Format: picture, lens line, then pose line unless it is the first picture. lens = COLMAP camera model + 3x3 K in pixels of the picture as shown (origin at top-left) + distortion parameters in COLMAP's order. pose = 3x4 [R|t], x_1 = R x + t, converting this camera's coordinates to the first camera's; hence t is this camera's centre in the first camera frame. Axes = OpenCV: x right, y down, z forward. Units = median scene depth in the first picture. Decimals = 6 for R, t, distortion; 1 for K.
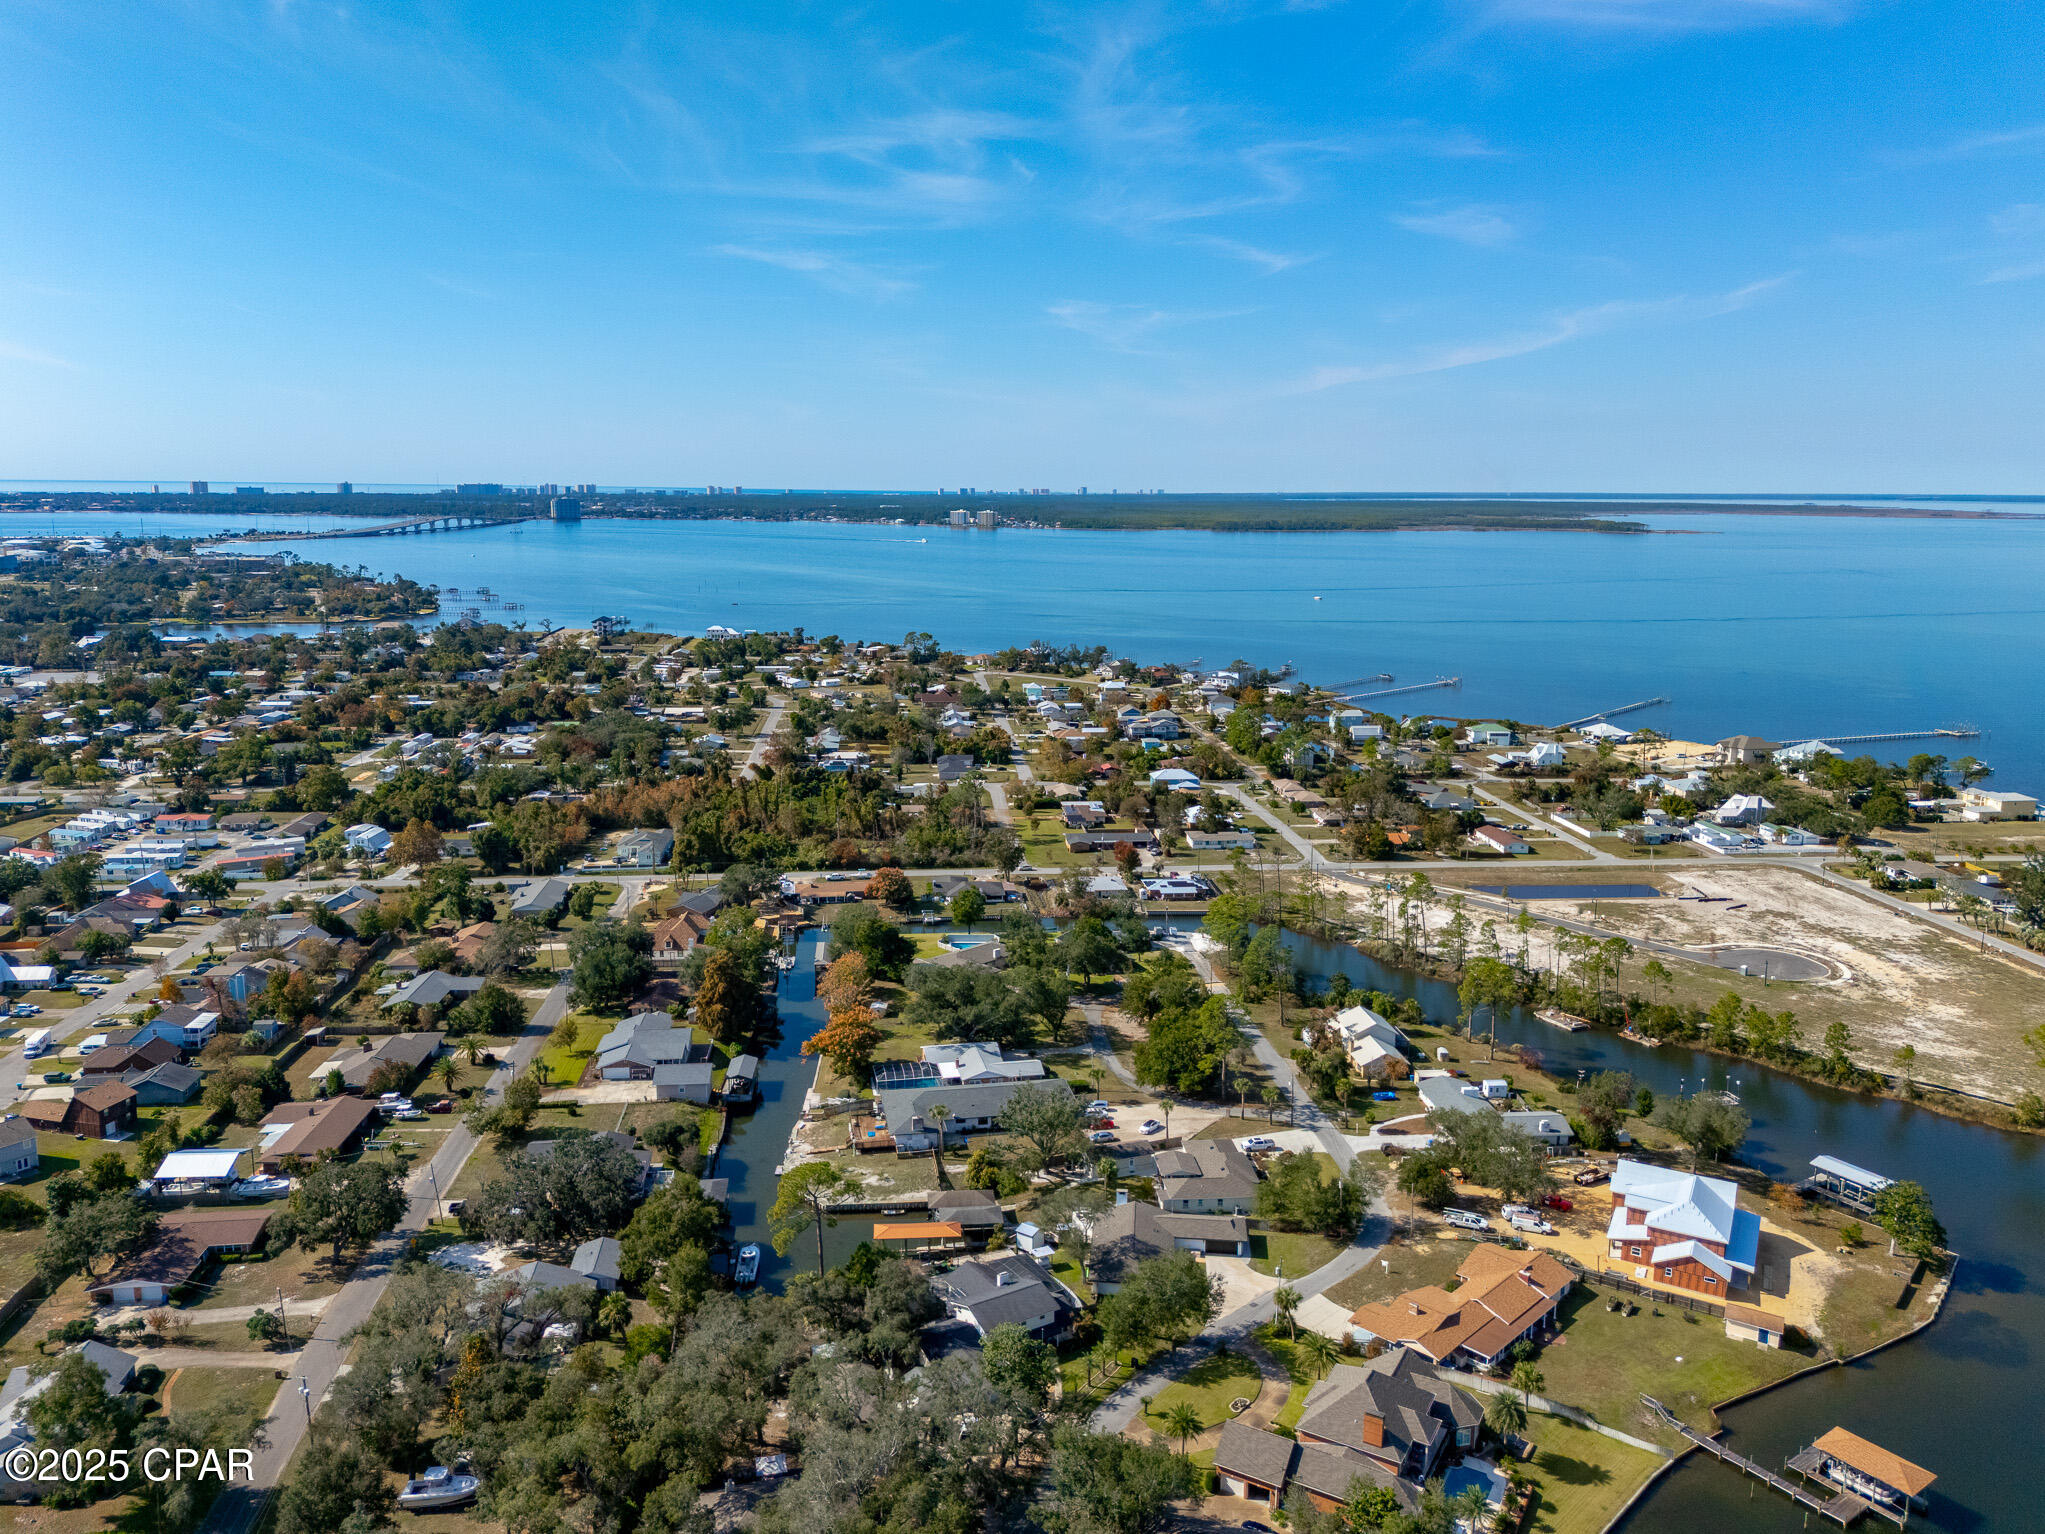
lens RADIAL K [[1507.6, 0, 1023.7], [0, 1507.6, 722.5], [0, 0, 1]] dist [0.062092, -0.051233]
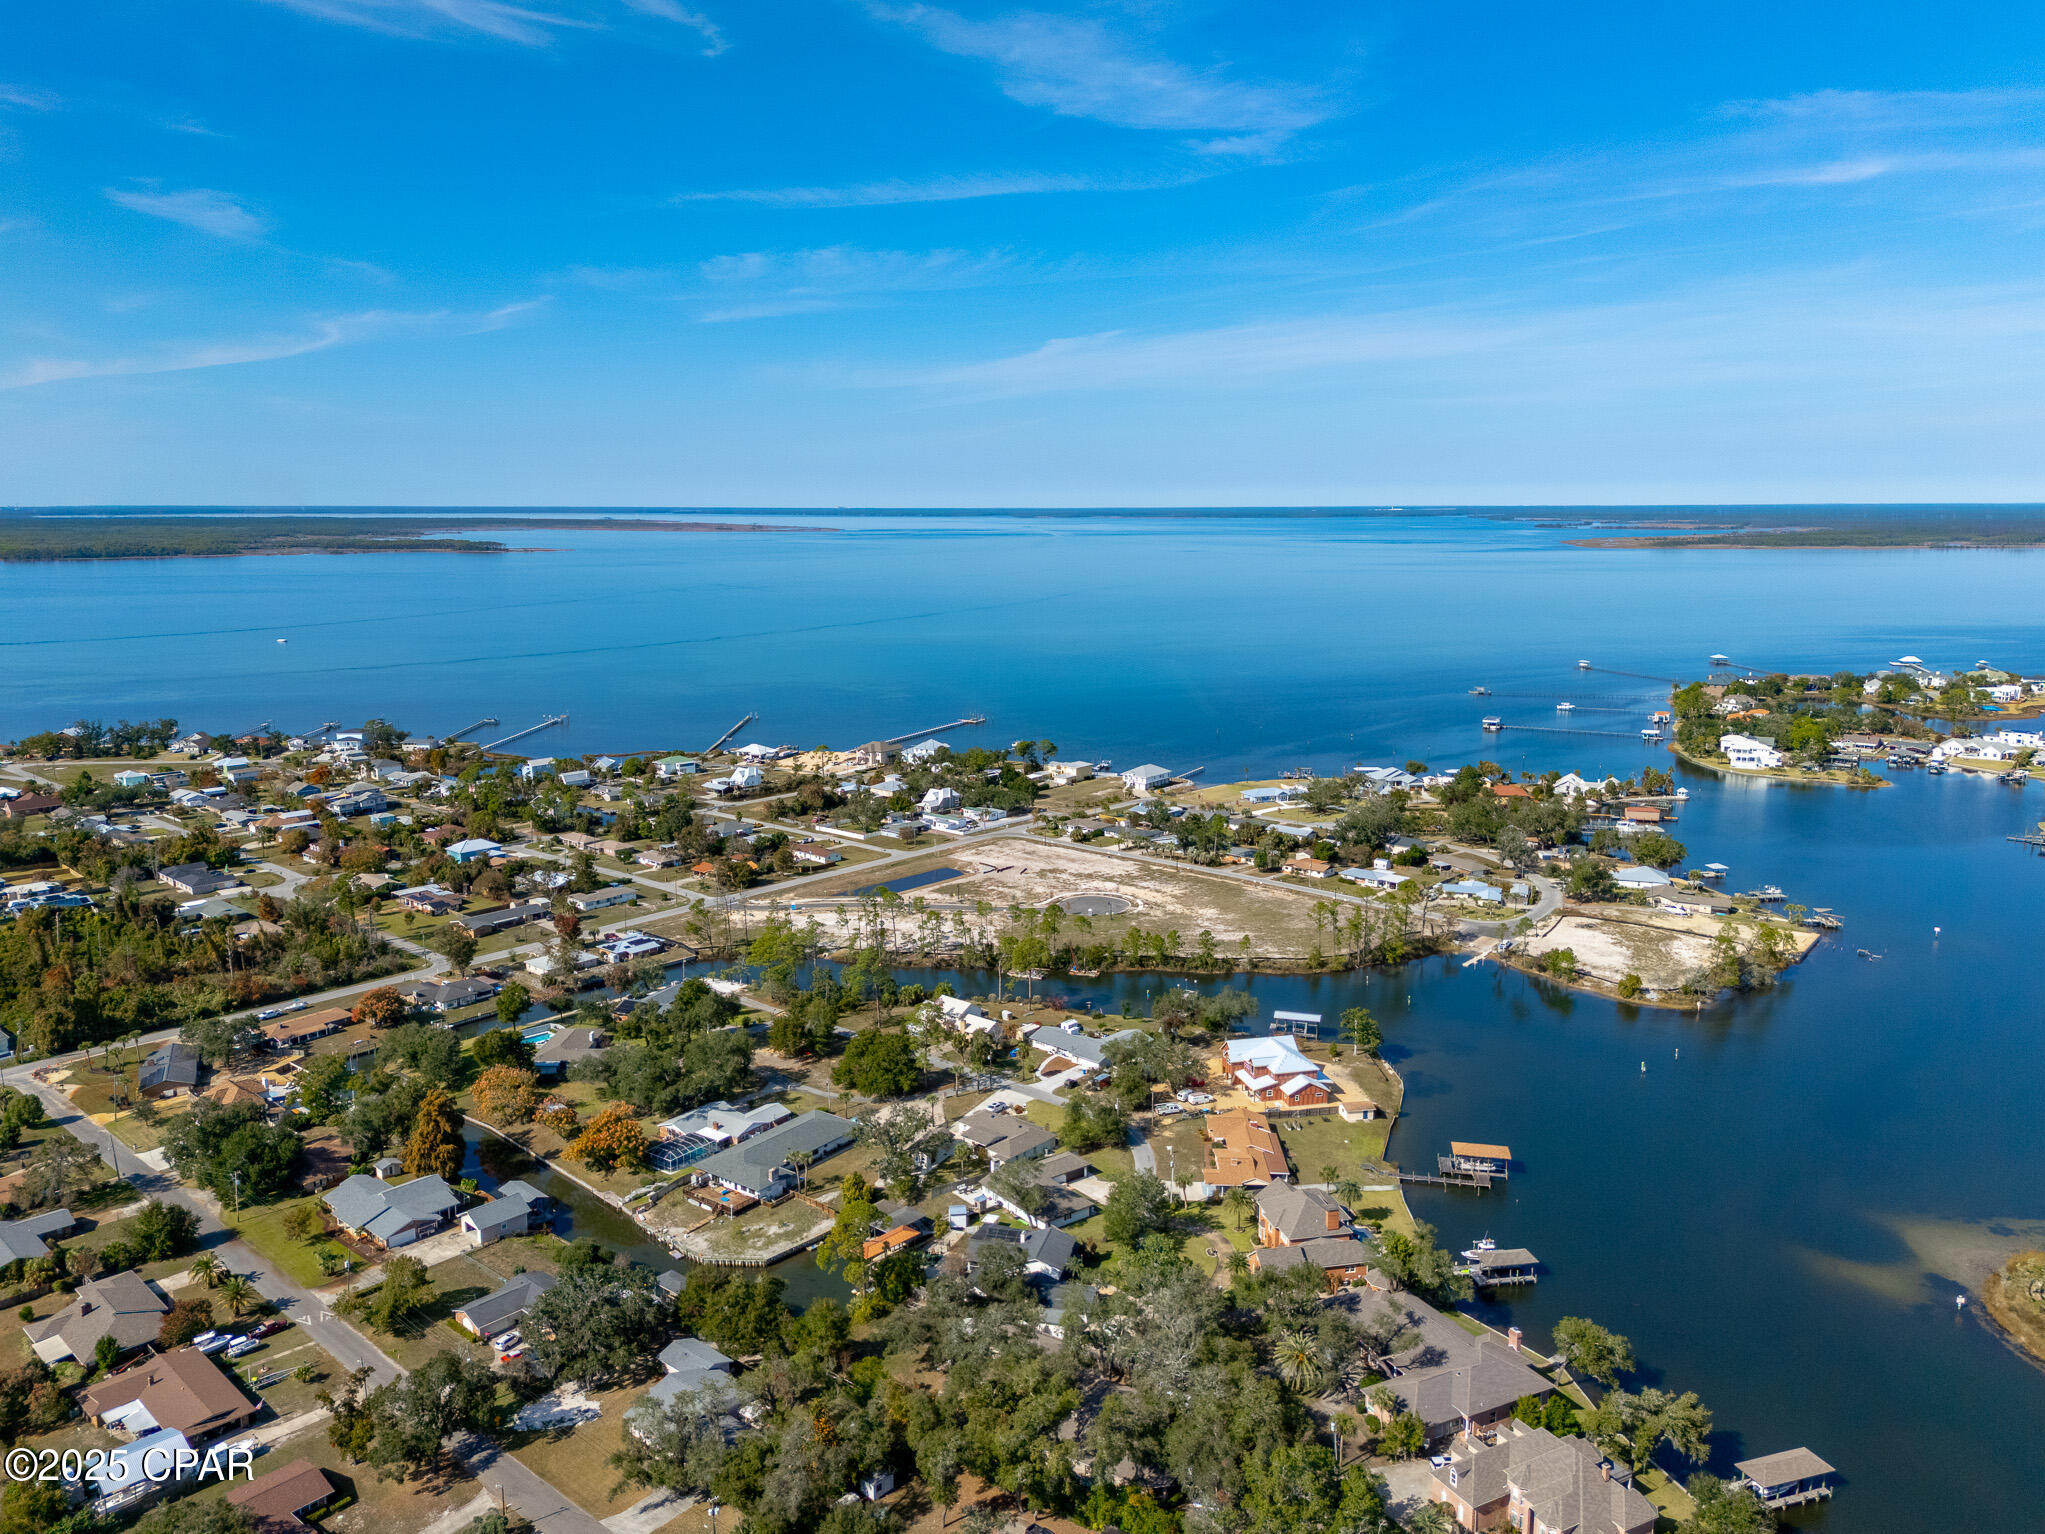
lens RADIAL K [[1529.8, 0, 1035.7], [0, 1529.8, 724.7], [0, 0, 1]] dist [0.064233, -0.057442]
pose [[0.728662, -0.104777, 0.676811, -0.341406], [0.110405, 0.993274, 0.034906, -0.042536], [-0.675916, 0.049289, 0.735329, 0.008760]]
